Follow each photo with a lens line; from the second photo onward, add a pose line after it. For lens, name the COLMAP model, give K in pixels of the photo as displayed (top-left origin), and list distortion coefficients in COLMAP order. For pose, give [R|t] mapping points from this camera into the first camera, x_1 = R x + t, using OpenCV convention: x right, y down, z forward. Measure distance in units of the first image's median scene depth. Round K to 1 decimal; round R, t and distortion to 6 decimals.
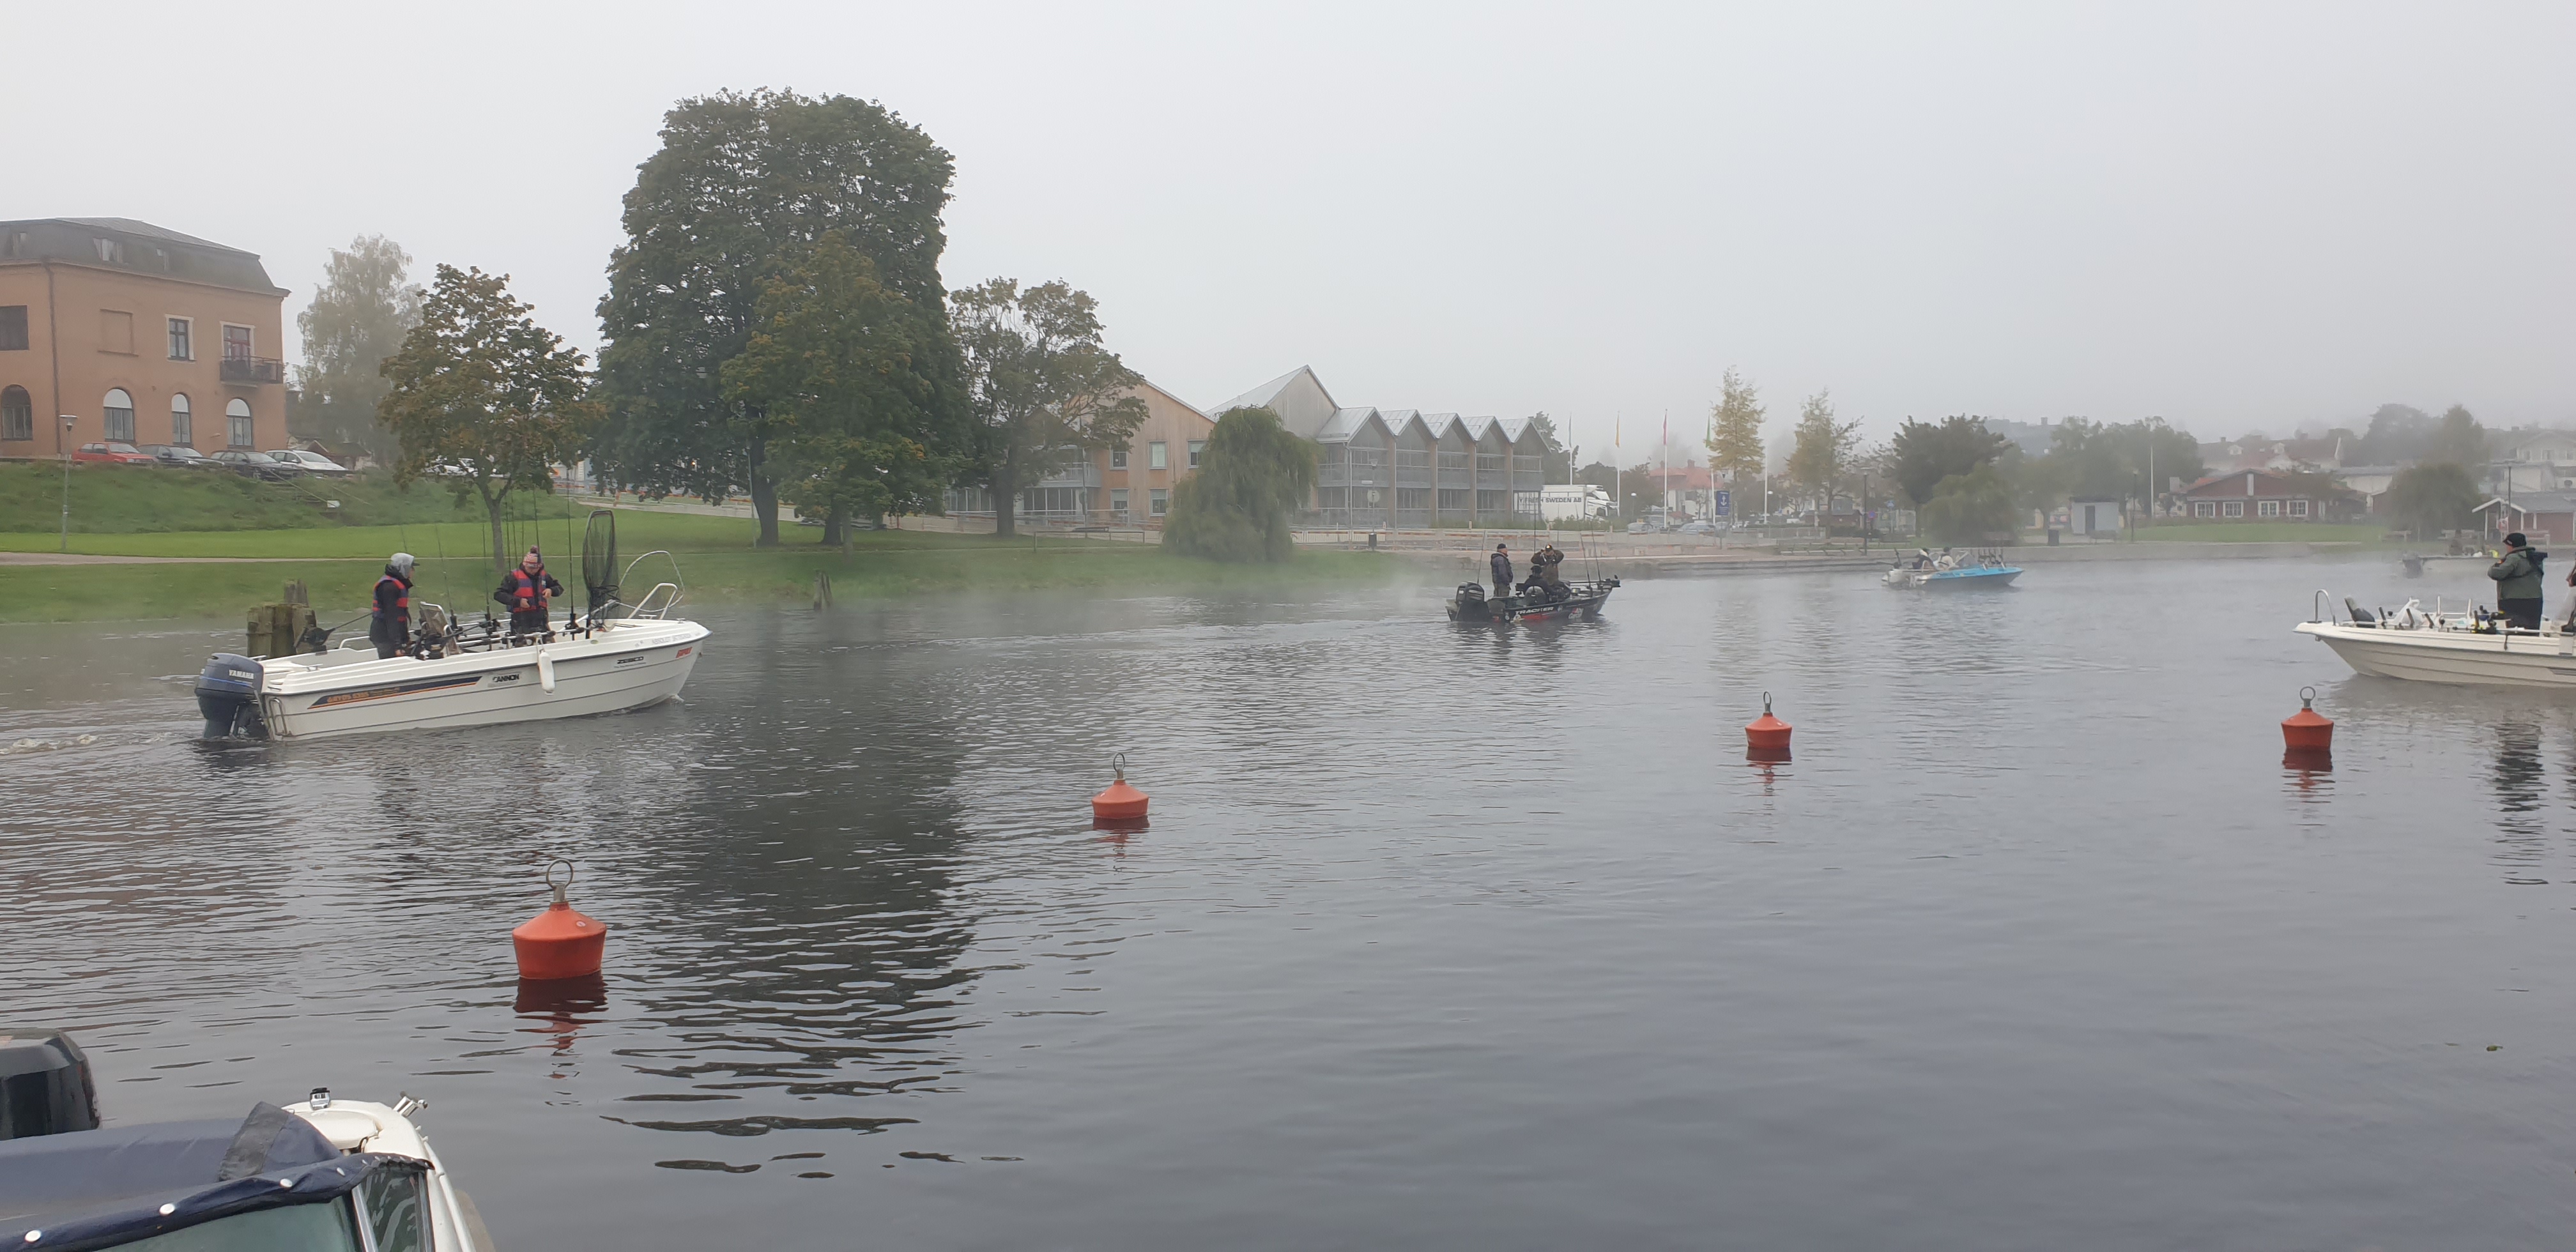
lens RADIAL K [[1883.7, 0, 1286.7], [0, 1883.7, 716.8], [0, 0, 1]] dist [0.095498, -0.131559]
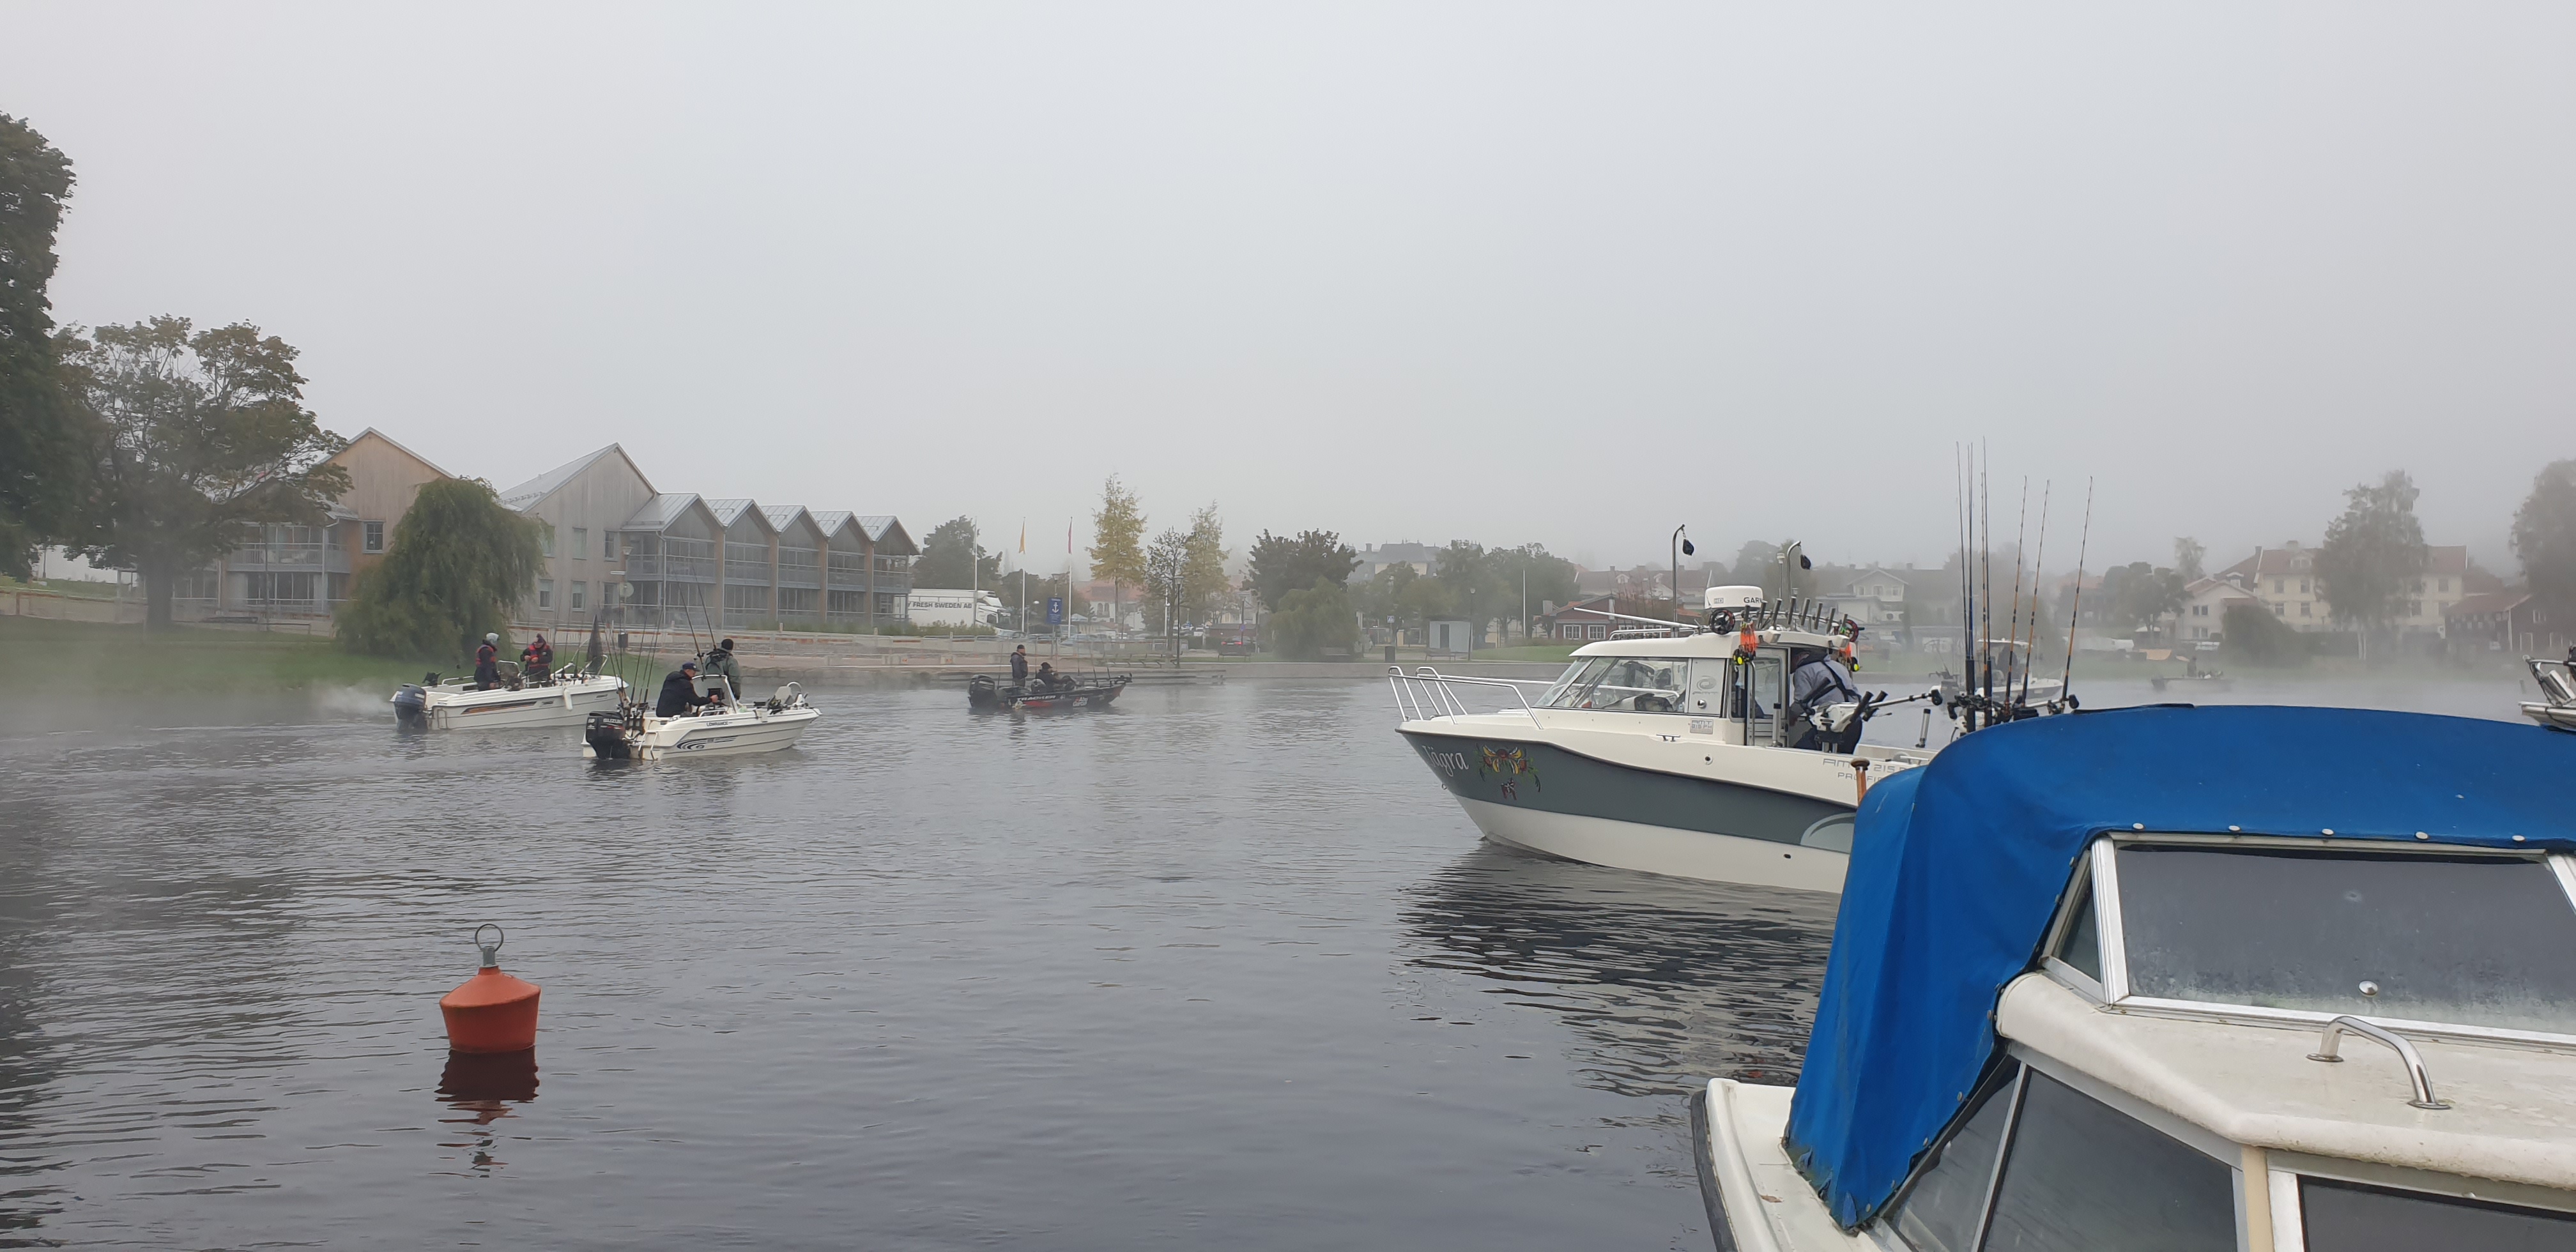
lens RADIAL K [[1883.7, 0, 1286.7], [0, 1883.7, 716.8], [0, 0, 1]] dist [0.095498, -0.131559]
pose [[0.964381, 0.009130, 0.264358, 0.098483], [0.006171, 0.998355, -0.056993, -0.006469], [-0.264444, 0.056595, 0.962739, 0.076441]]
